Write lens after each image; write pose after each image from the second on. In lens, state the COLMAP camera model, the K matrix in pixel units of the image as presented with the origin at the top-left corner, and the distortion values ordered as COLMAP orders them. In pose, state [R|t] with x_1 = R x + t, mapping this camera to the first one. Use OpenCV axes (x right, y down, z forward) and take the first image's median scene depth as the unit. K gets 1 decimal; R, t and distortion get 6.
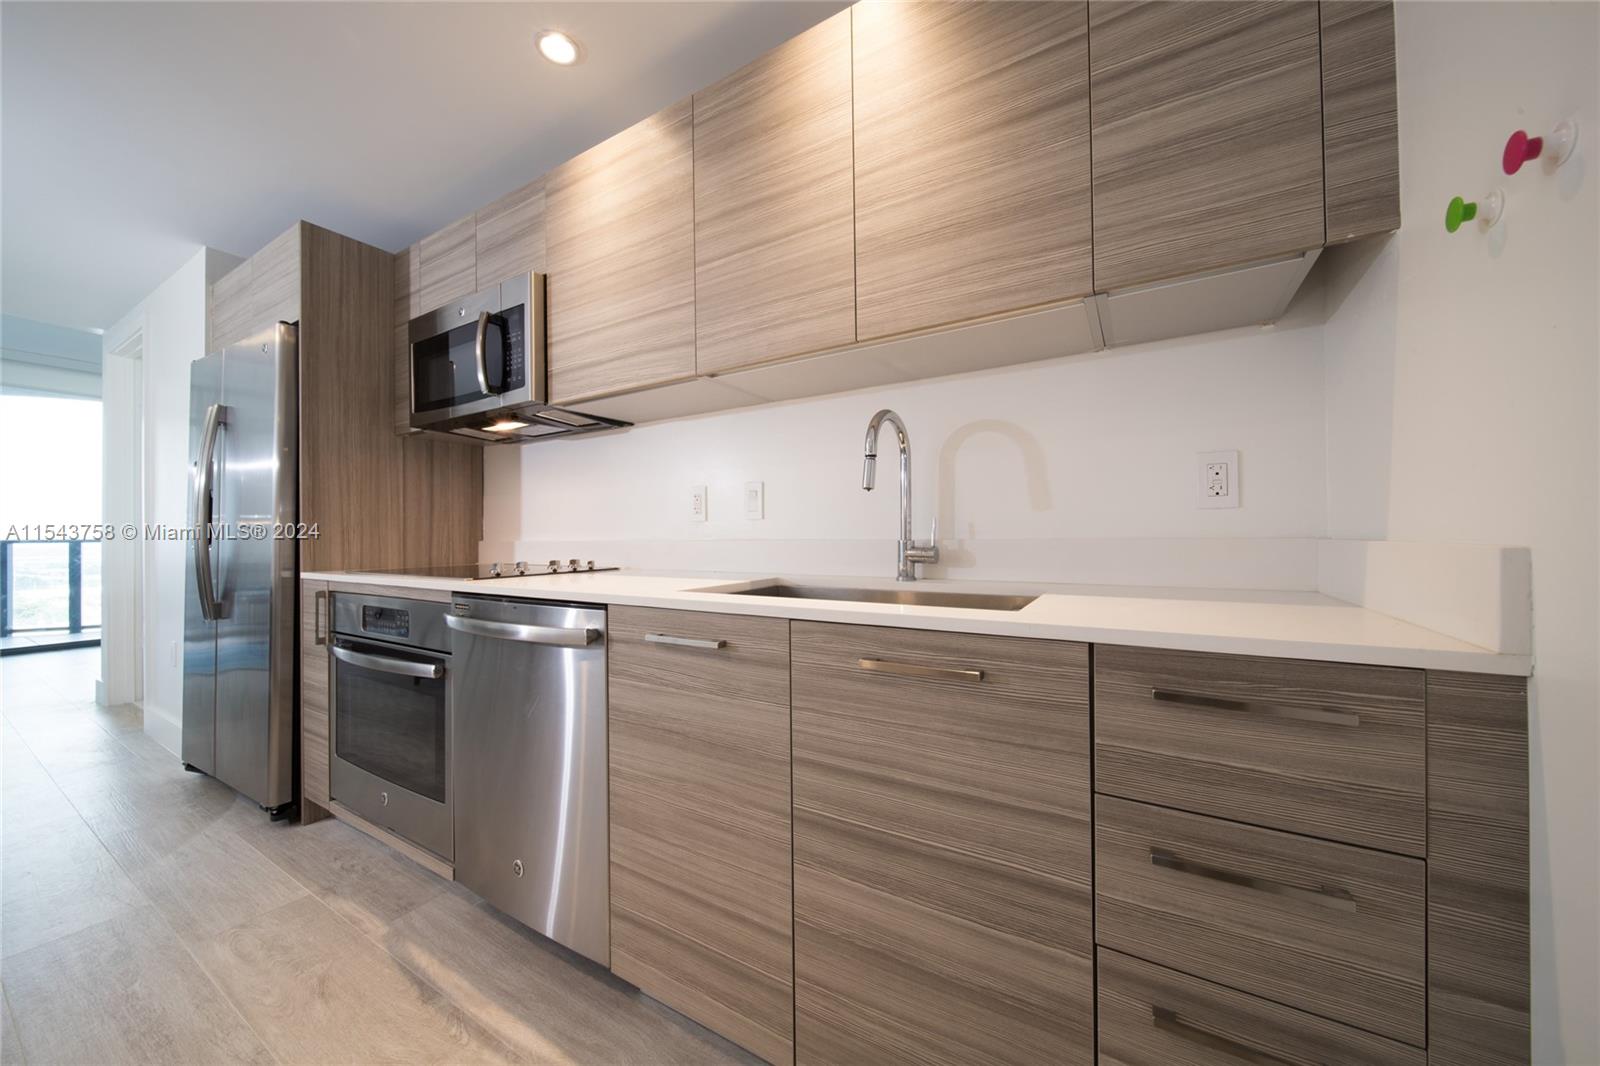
lens RADIAL K [[560.2, 0, 811.4], [0, 560.2, 533.7], [0, 0, 1]] dist [-0.001201, -0.000873]
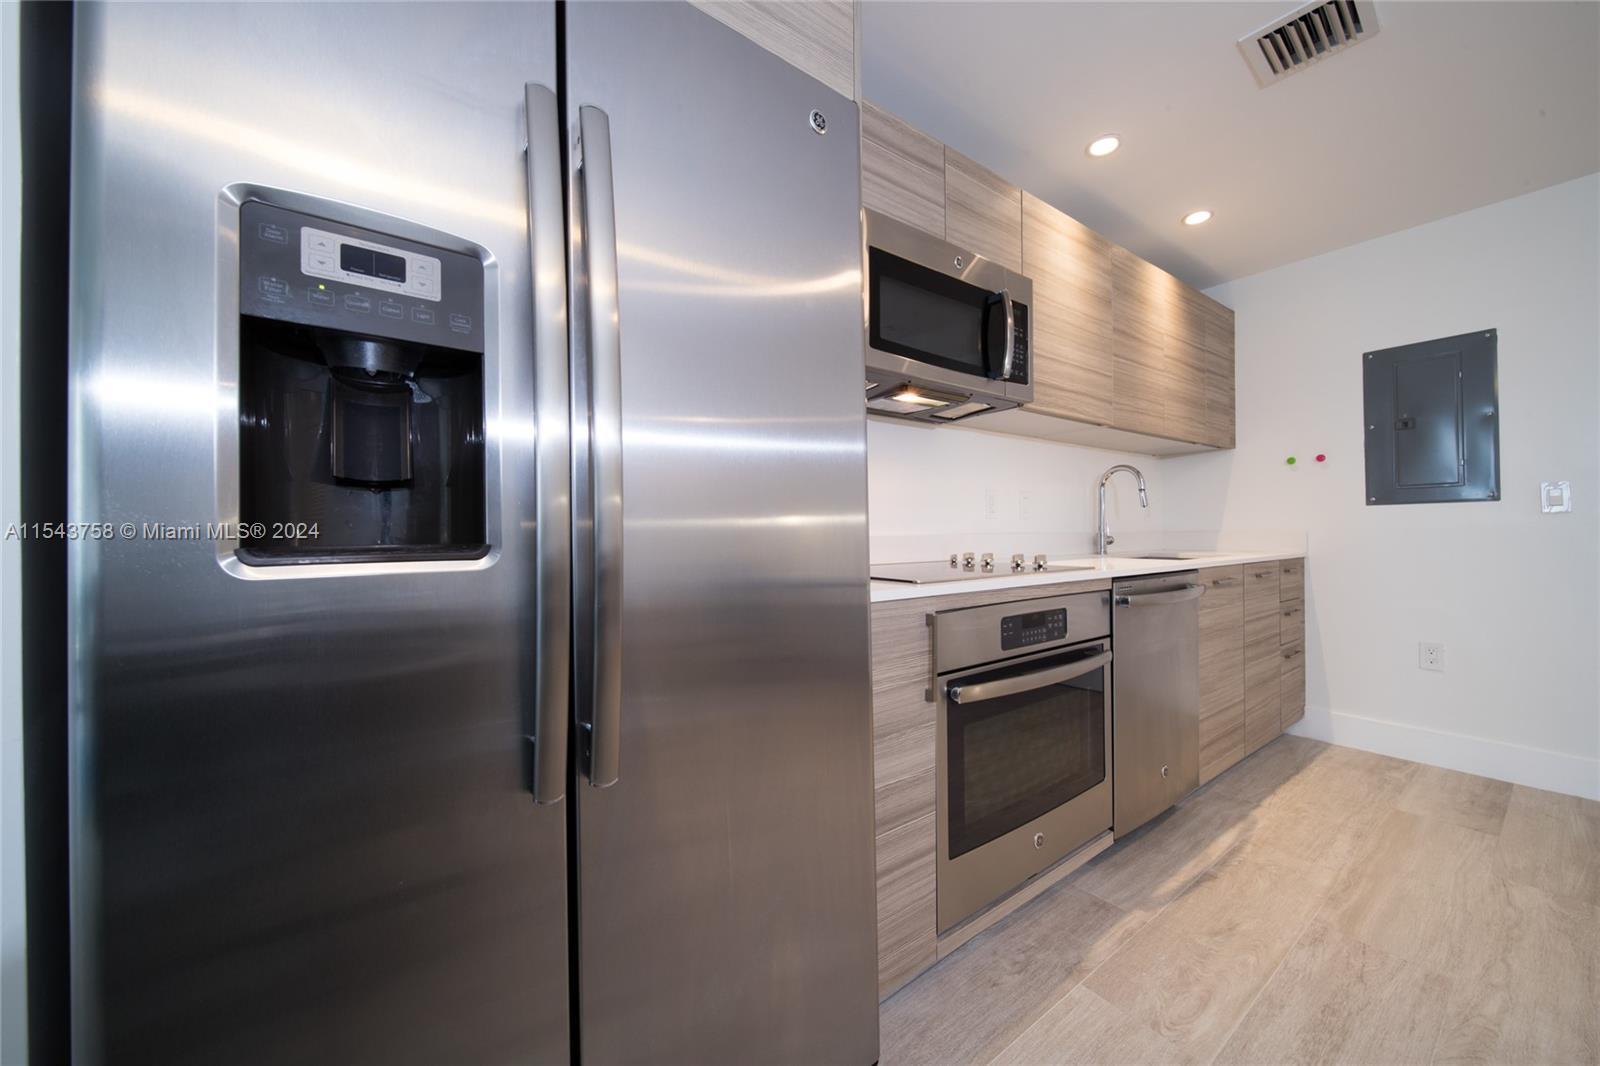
lens RADIAL K [[560.2, 0, 810.1], [0, 560.2, 535.2], [0, 0, 1]] dist [-0.001201, -0.000873]
pose [[0.408102, 0.000992, 0.912936, -2.480277], [0.002892, 0.999993, -0.002379, 0.026670], [-0.912932, 0.003611, 0.408097, 1.439671]]
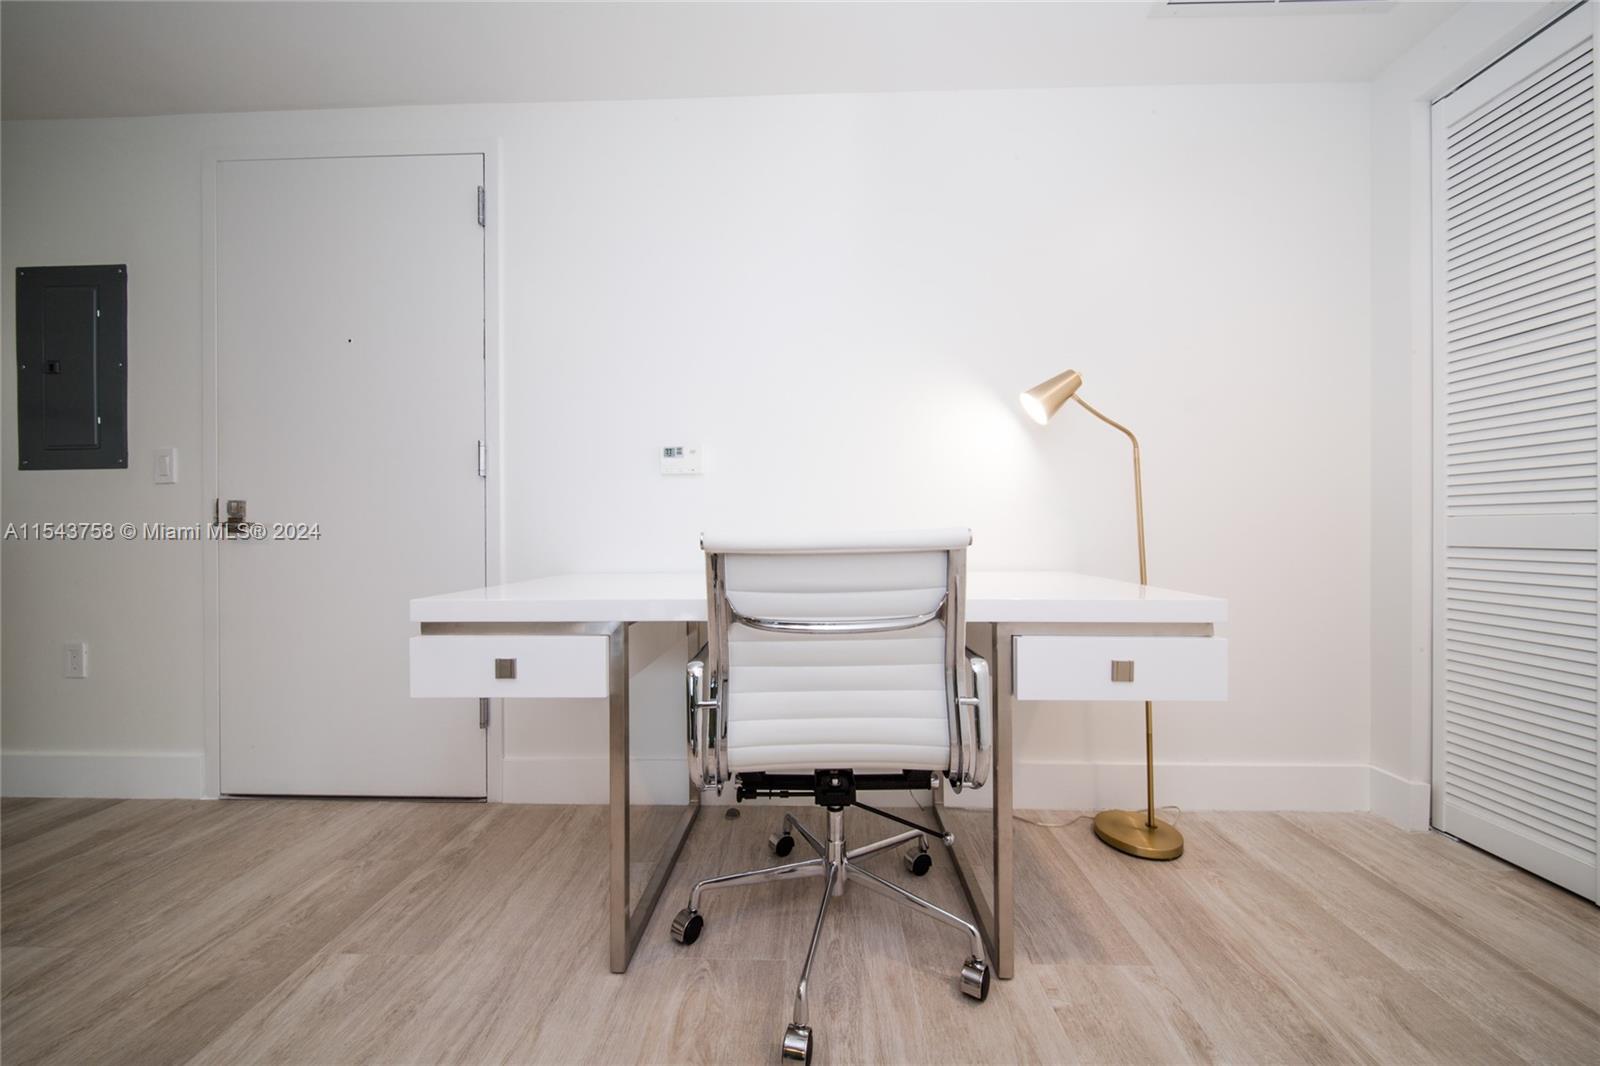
lens RADIAL K [[560.2, 0, 801.5], [0, 560.2, 527.0], [0, 0, 1]] dist [-0.001201, -0.000873]
pose [[-0.487691, 0.011428, 0.872941, -2.138857], [0.009337, 0.999925, -0.007874, 0.119580], [-0.872966, 0.004311, -0.487761, -0.952938]]
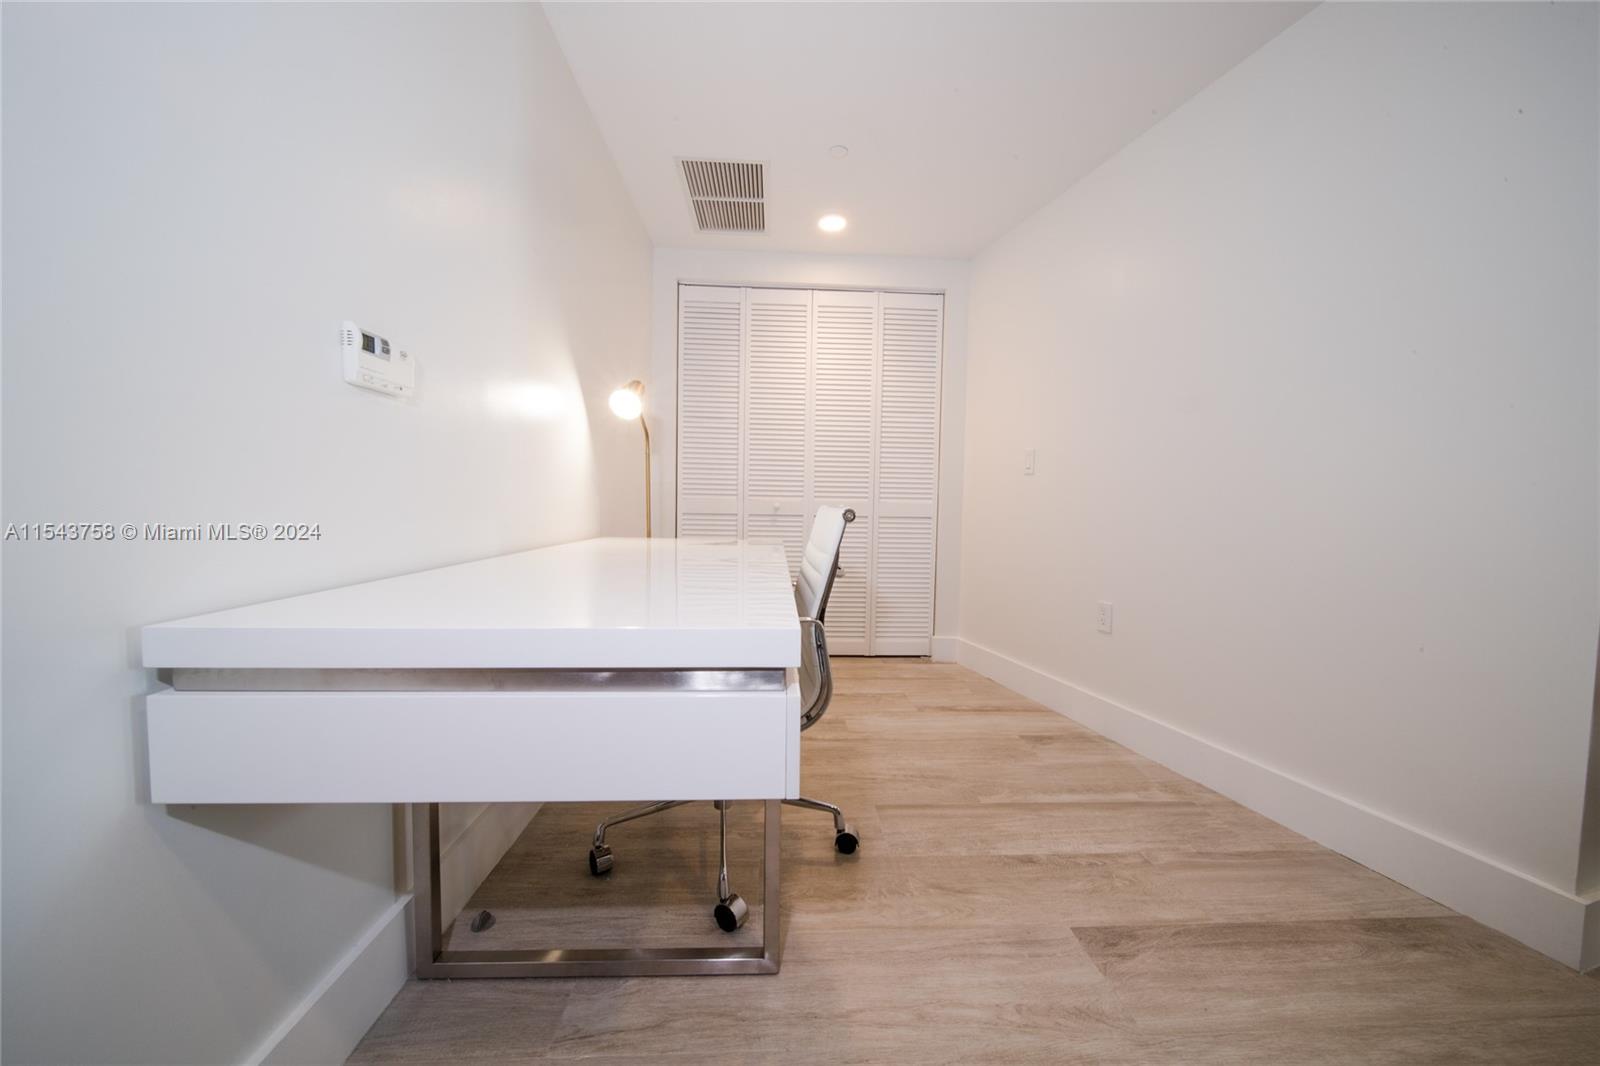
lens RADIAL K [[560.2, 0, 806.4], [0, 560.2, 533.5], [0, 0, 1]] dist [-0.001201, -0.000873]
pose [[-0.826374, 0.021398, -0.562715, -0.612464], [-0.010843, 0.998488, 0.053892, 0.112770], [0.563017, 0.050637, -0.824892, -0.372051]]
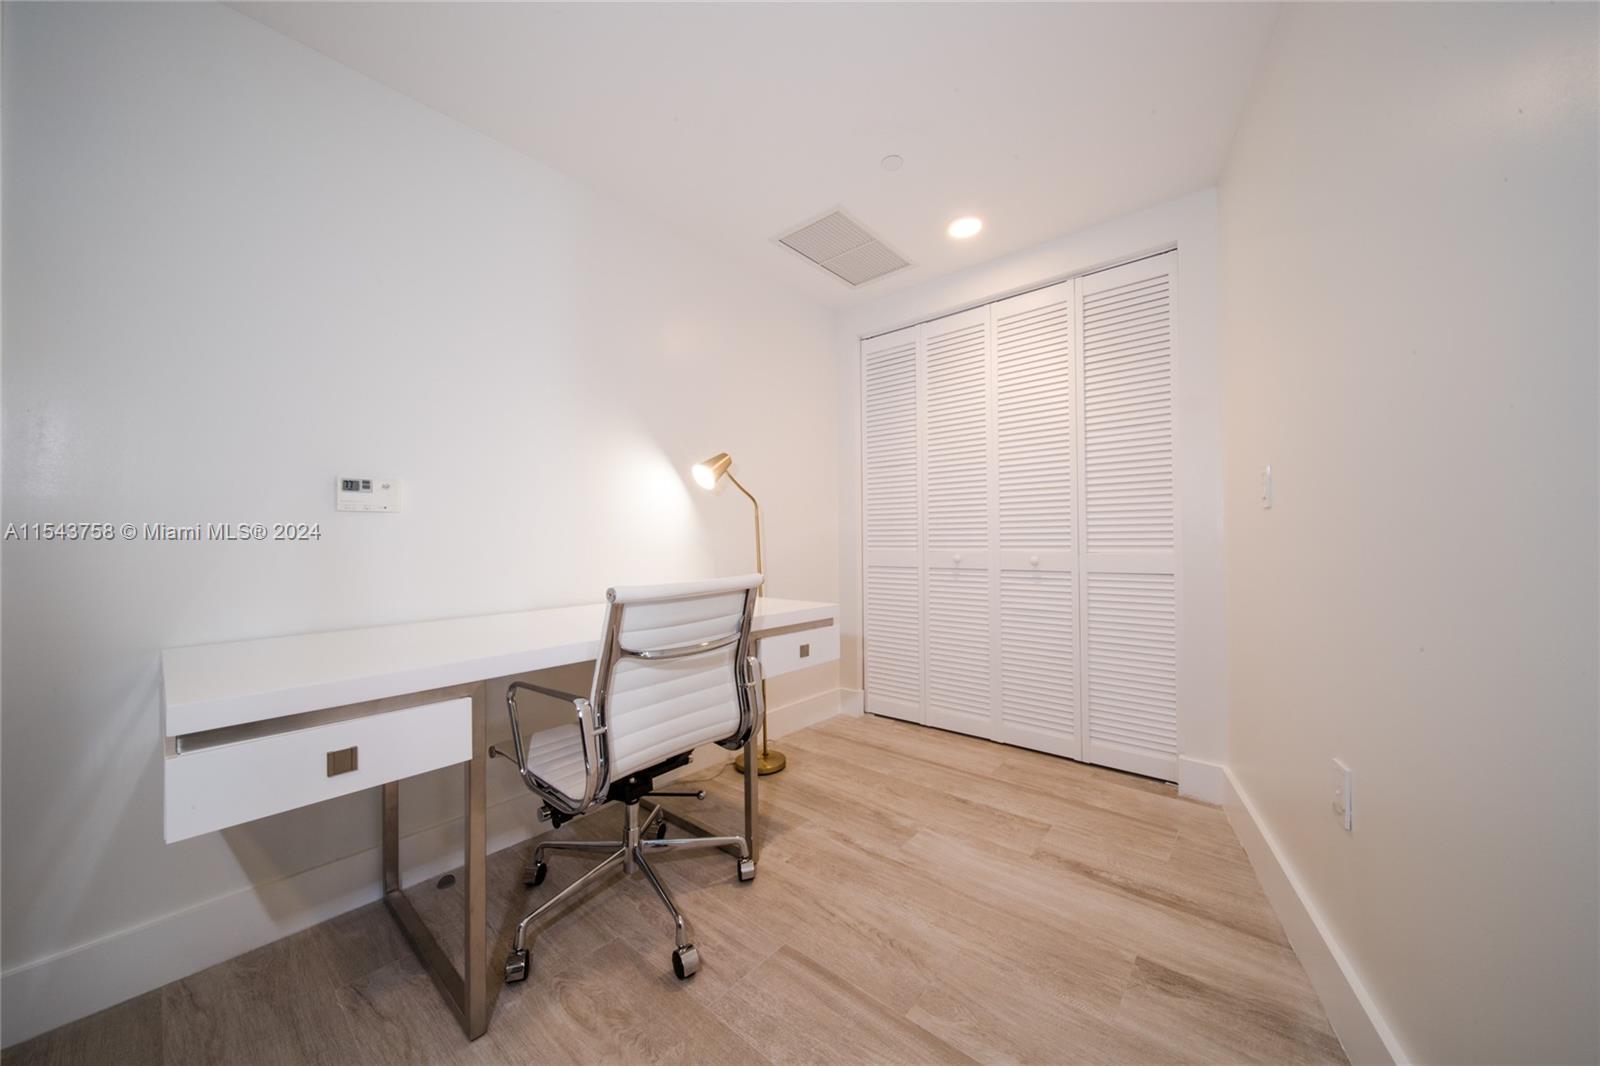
lens RADIAL K [[560.2, 0, 802.9], [0, 560.2, 533.1], [0, 0, 1]] dist [-0.001201, -0.000873]
pose [[-0.986455, 0.017752, 0.163071, -1.837336], [0.015802, 0.999787, -0.013250, 0.038638], [-0.163272, -0.010493, -0.986525, -0.262221]]
